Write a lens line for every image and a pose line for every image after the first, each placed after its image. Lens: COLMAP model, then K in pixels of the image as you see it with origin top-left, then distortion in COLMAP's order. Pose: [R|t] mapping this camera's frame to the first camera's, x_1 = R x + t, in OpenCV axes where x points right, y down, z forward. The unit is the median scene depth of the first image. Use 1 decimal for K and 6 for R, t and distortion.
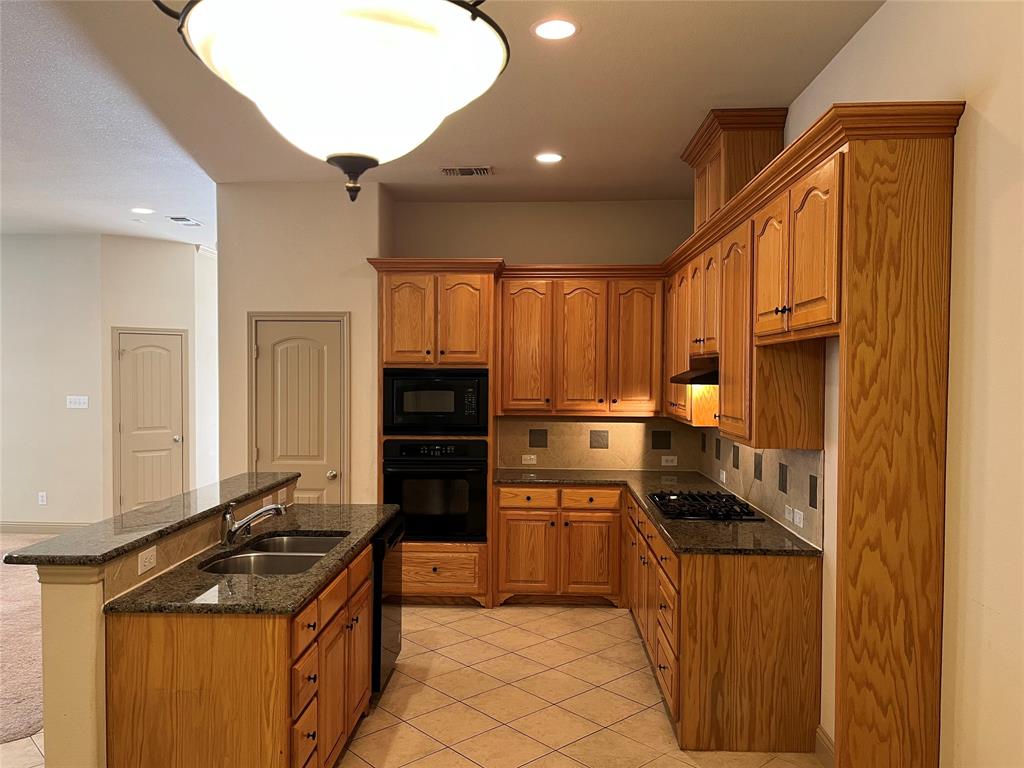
lens RADIAL K [[774.5, 0, 517.4], [0, 774.5, 391.5], [0, 0, 1]] dist [0.046130, -0.064312]
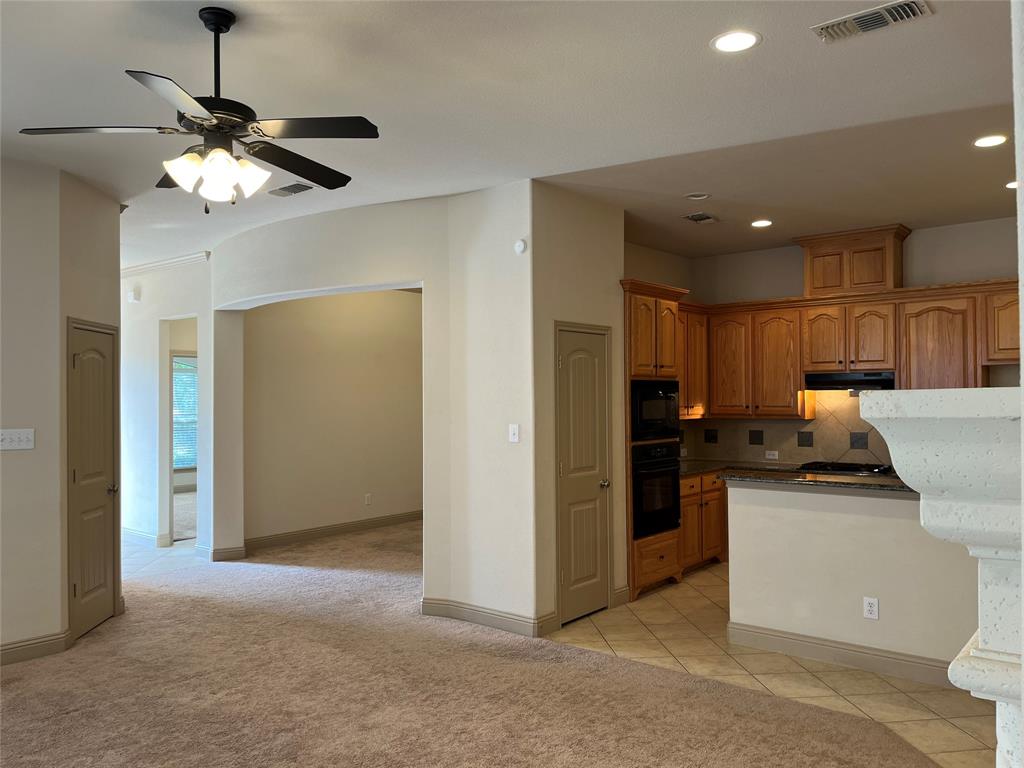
lens RADIAL K [[774.5, 0, 512.4], [0, 774.5, 386.0], [0, 0, 1]] dist [0.046130, -0.064312]
pose [[0.608153, 0.002045, 0.793817, -1.135114], [0.033525, 0.999038, -0.028258, 0.003570], [-0.793112, 0.043798, 0.607499, 0.471143]]
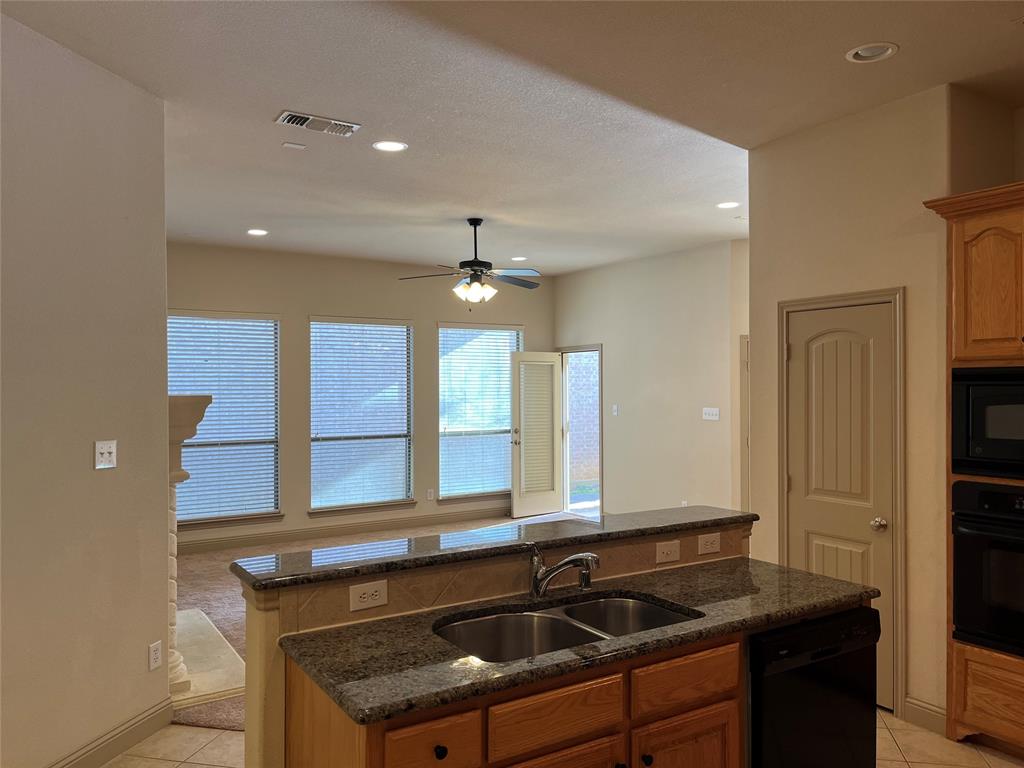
lens RADIAL K [[774.5, 0, 510.4], [0, 774.5, 392.6], [0, 0, 1]] dist [0.046130, -0.064312]
pose [[0.553304, -0.002216, -0.832976, 0.160836], [-0.013304, 0.999845, -0.011497, 0.002243], [0.832873, 0.017443, 0.553189, 0.340857]]
